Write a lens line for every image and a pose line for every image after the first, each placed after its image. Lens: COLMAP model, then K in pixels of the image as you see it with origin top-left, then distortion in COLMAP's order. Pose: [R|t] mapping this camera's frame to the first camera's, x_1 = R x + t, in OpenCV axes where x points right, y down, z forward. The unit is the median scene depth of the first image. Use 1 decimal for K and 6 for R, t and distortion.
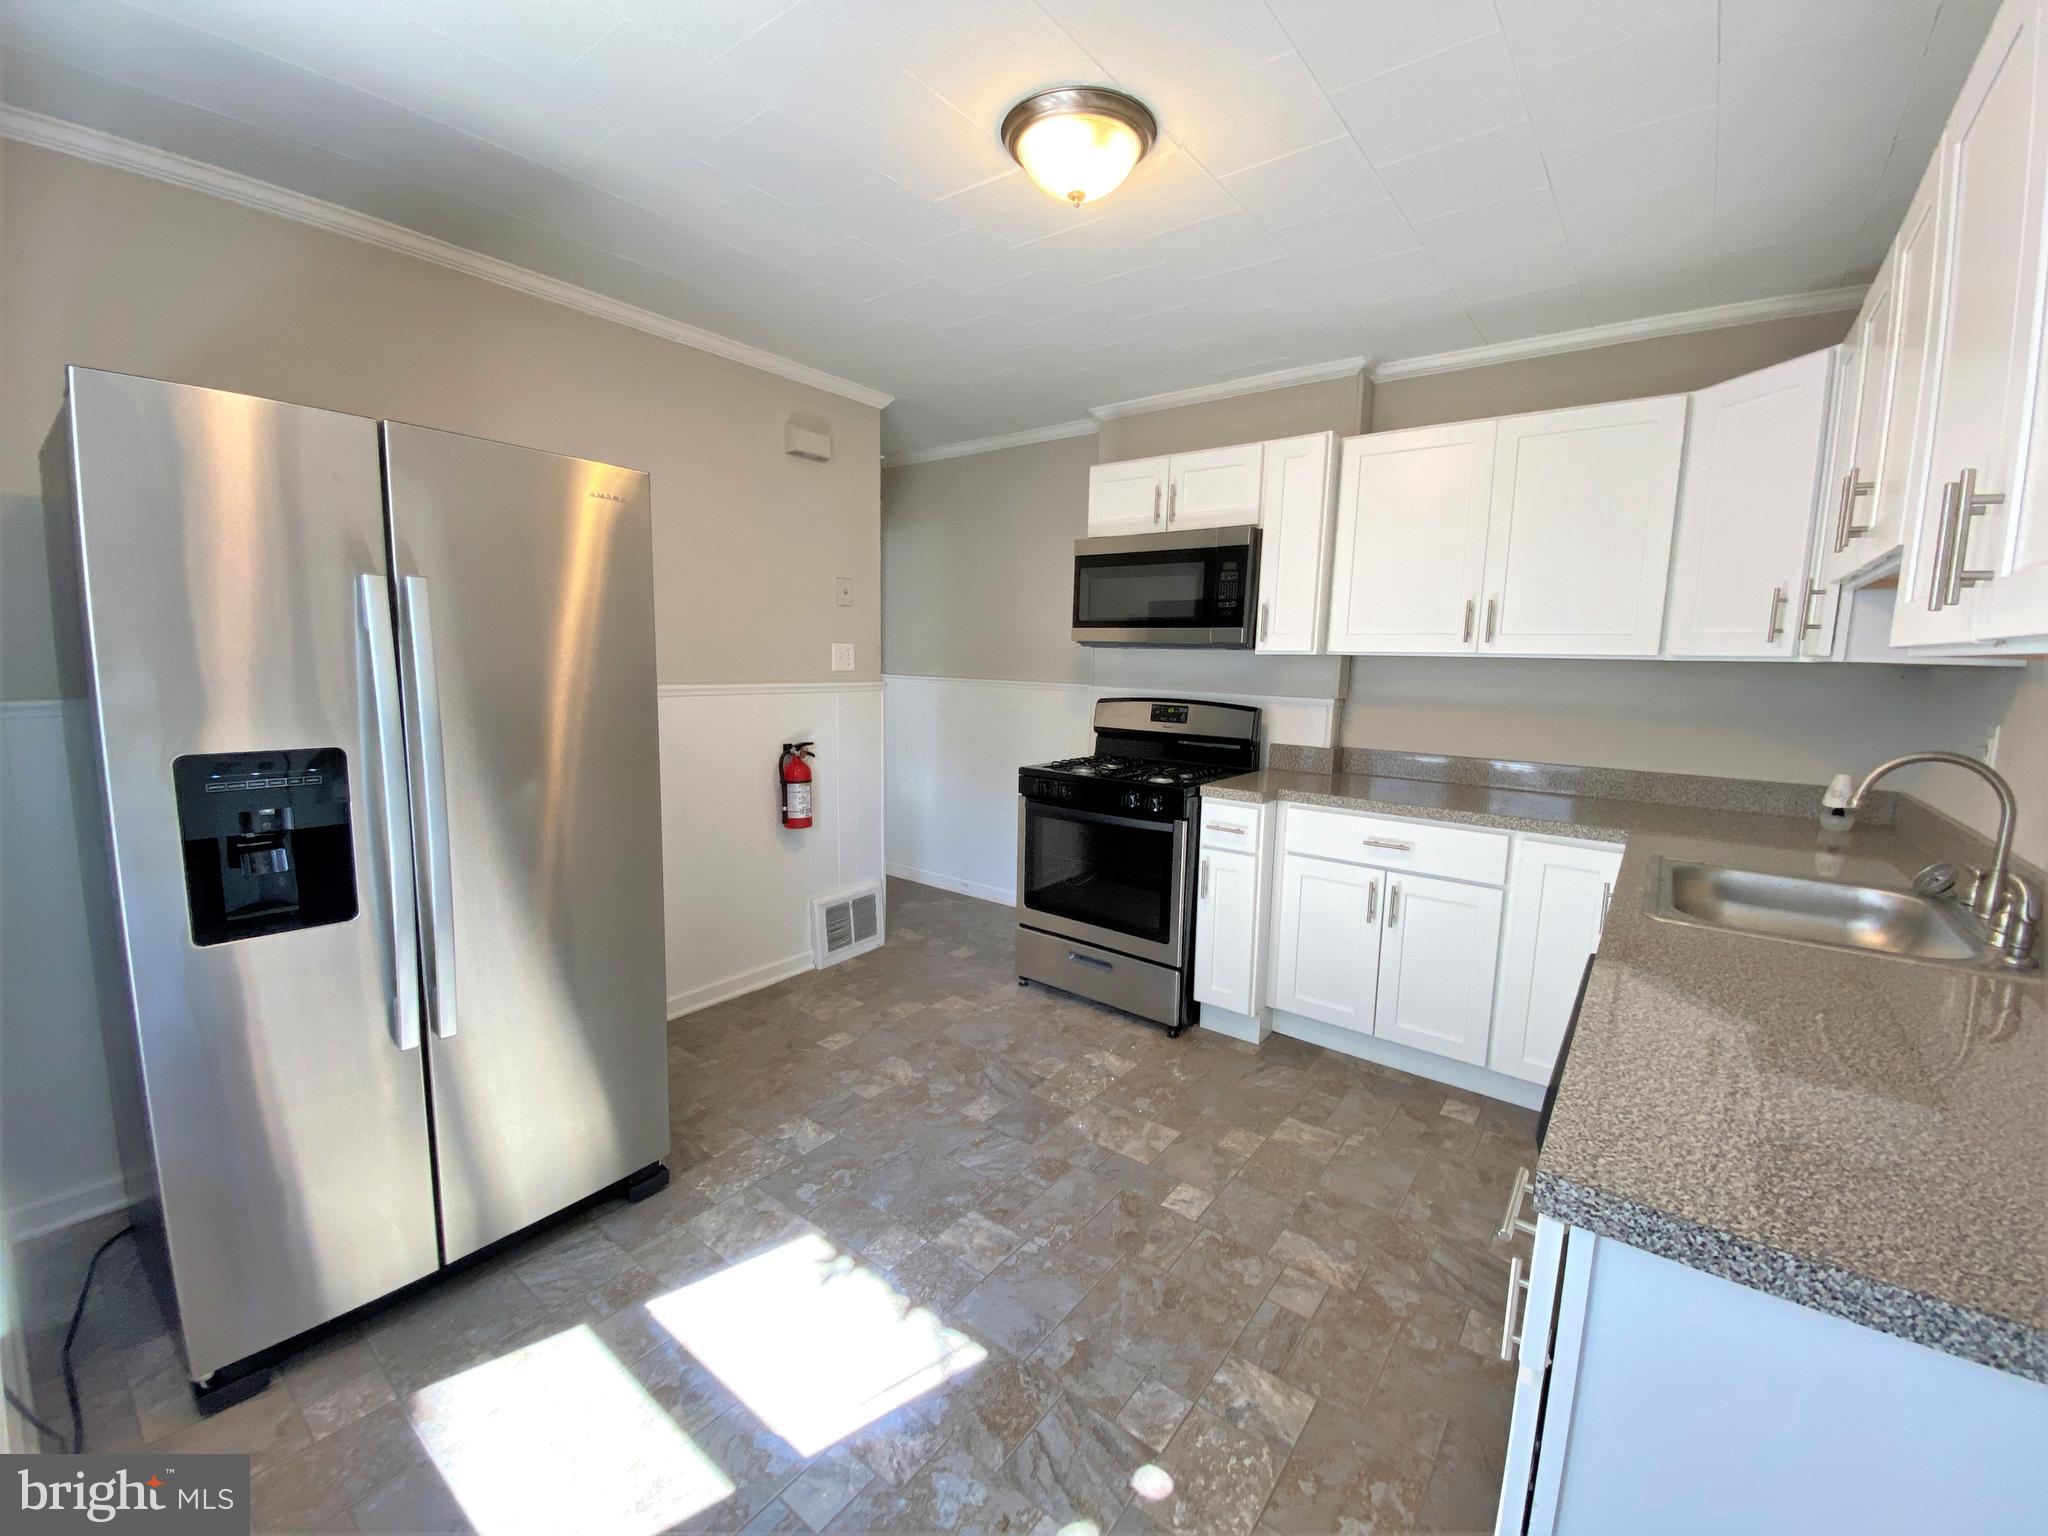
lens RADIAL K [[825.5, 0, 1024.0], [0, 825.5, 768.0], [0, 0, 1]] dist [0.031617, -0.019850]
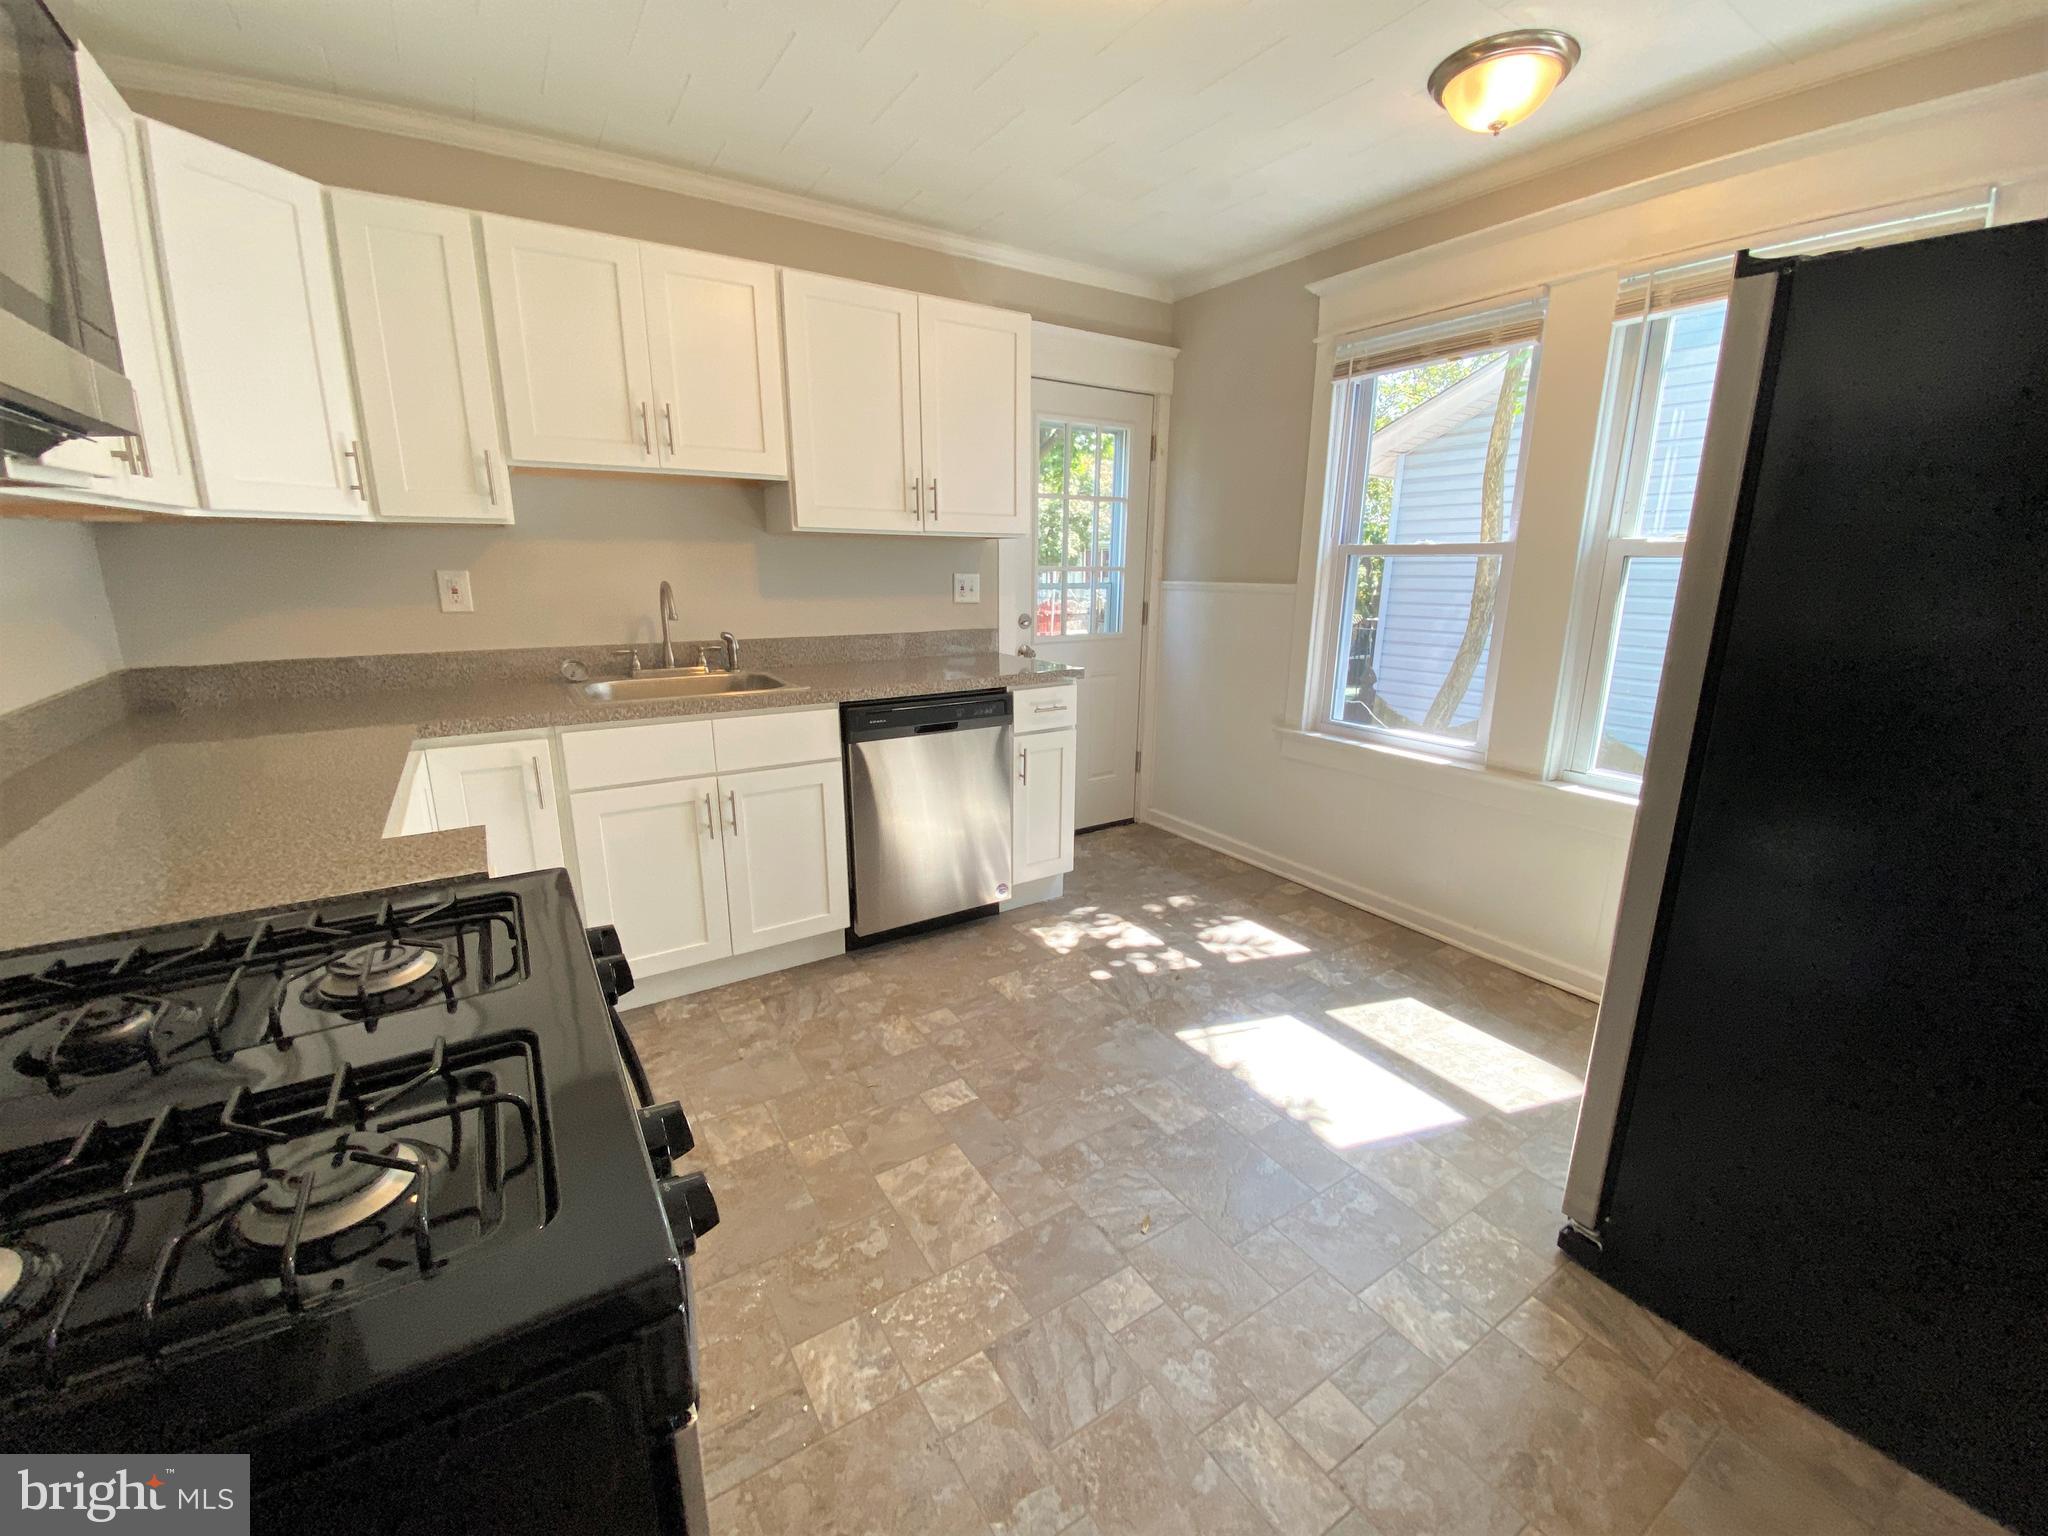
lens RADIAL K [[825.5, 0, 1024.0], [0, 825.5, 768.0], [0, 0, 1]] dist [0.031617, -0.019850]
pose [[-0.943048, -0.108668, 0.314407, -0.139155], [0.018159, 0.926914, 0.374835, -0.189142], [-0.332160, 0.359197, -0.872151, 1.511967]]
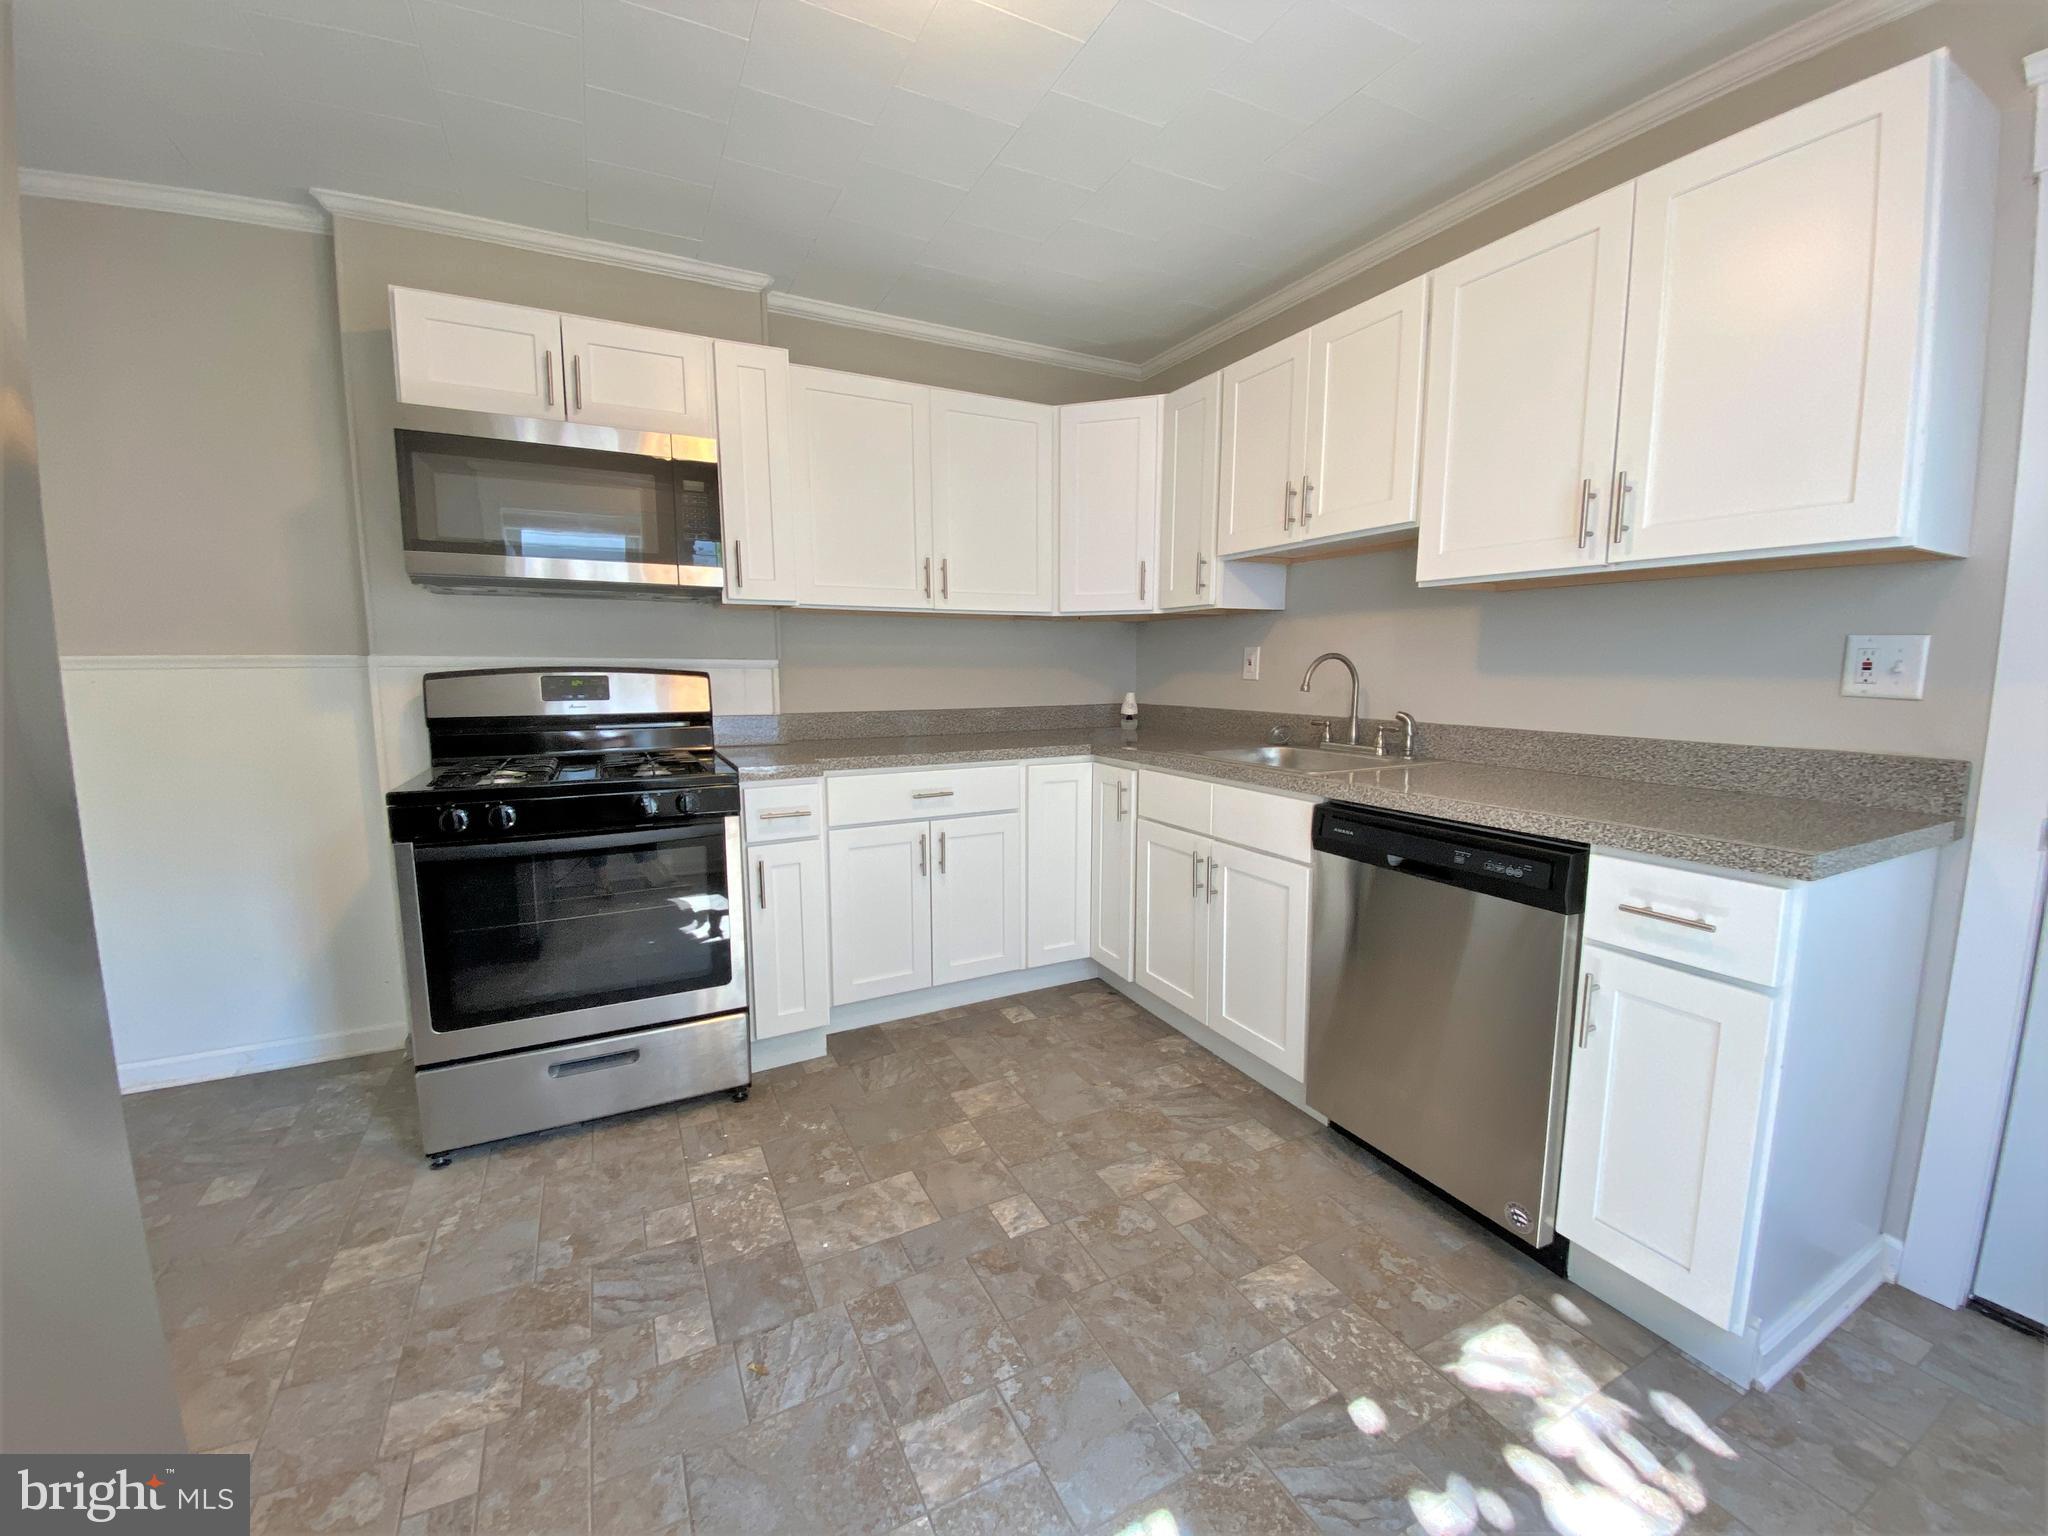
lens RADIAL K [[841.5, 0, 1025.7], [0, 841.5, 757.8], [0, 0, 1]] dist [0.056563, -0.034710]
pose [[0.426449, -0.126217, 0.895662, -0.478314], [0.134387, 0.988067, 0.075253, -0.014868], [-0.894473, 0.088273, 0.438322, 0.501861]]
